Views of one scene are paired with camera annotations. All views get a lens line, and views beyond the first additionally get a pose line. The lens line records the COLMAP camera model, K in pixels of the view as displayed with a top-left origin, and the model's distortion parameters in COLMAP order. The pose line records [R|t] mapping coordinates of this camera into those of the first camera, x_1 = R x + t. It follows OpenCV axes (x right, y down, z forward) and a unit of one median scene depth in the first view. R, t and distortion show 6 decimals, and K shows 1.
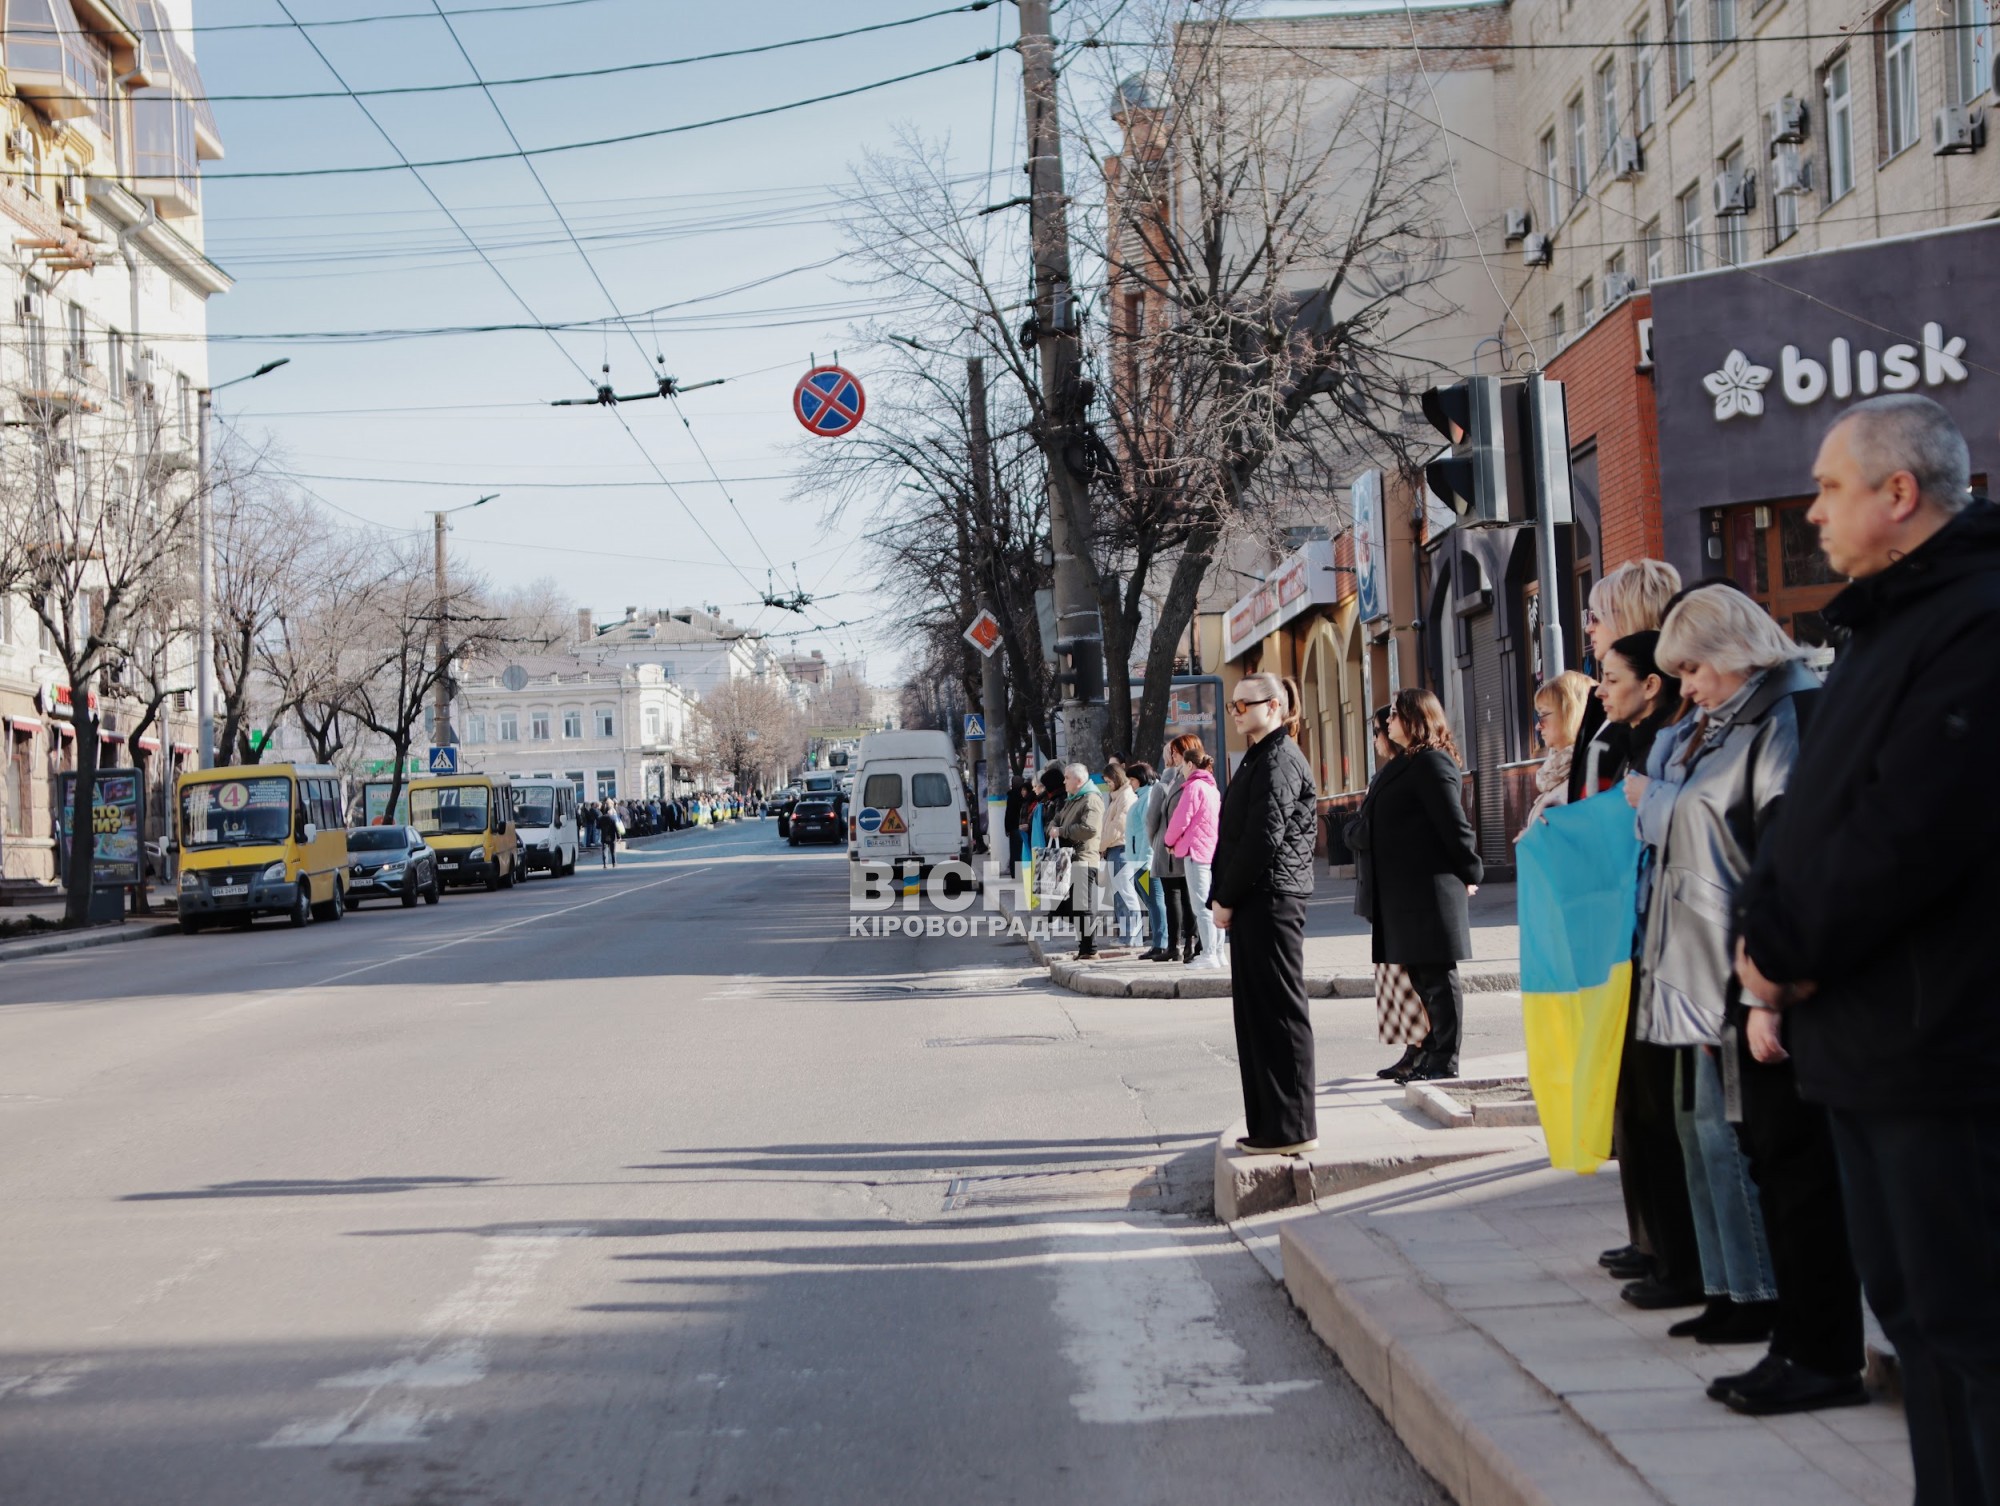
lens RADIAL K [[3325.3, 0, 1007.7], [0, 3325.3, 754.6], [0, 0, 1]] dist [-0.028107, 0.518463]
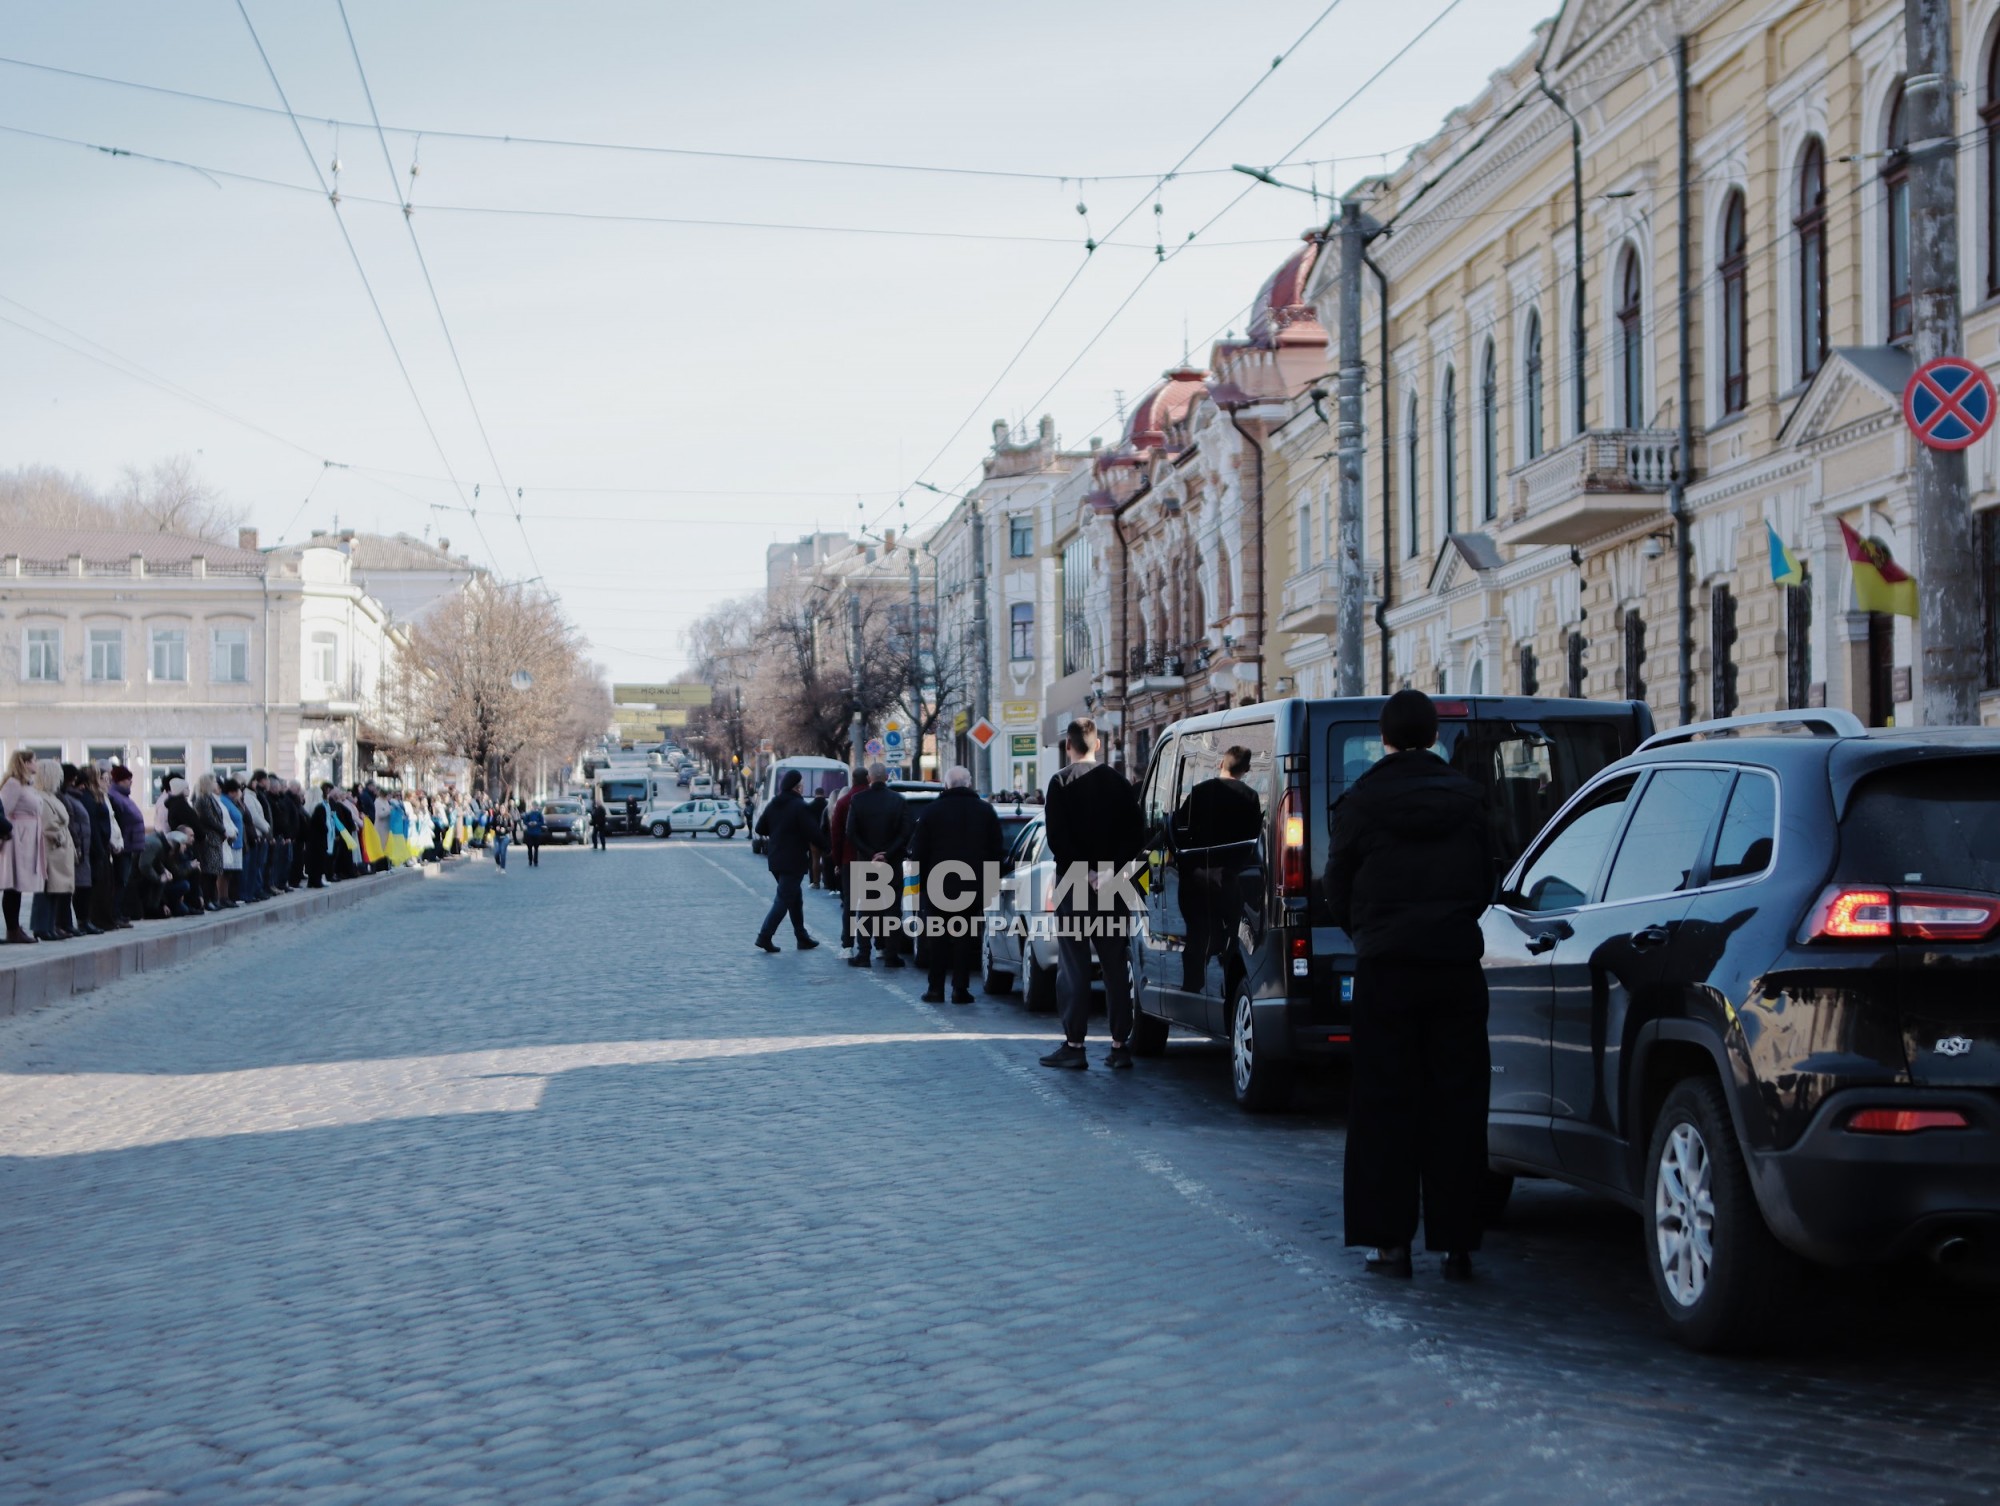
lens RADIAL K [[3325.3, 0, 1007.7], [0, 3325.3, 754.6], [0, 0, 1]] dist [-0.028107, 0.518463]
pose [[0.995591, 0.039762, 0.084962, -0.042912], [-0.038775, 0.999160, -0.013229, 0.008355], [-0.085416, 0.009876, 0.996296, 0.464528]]
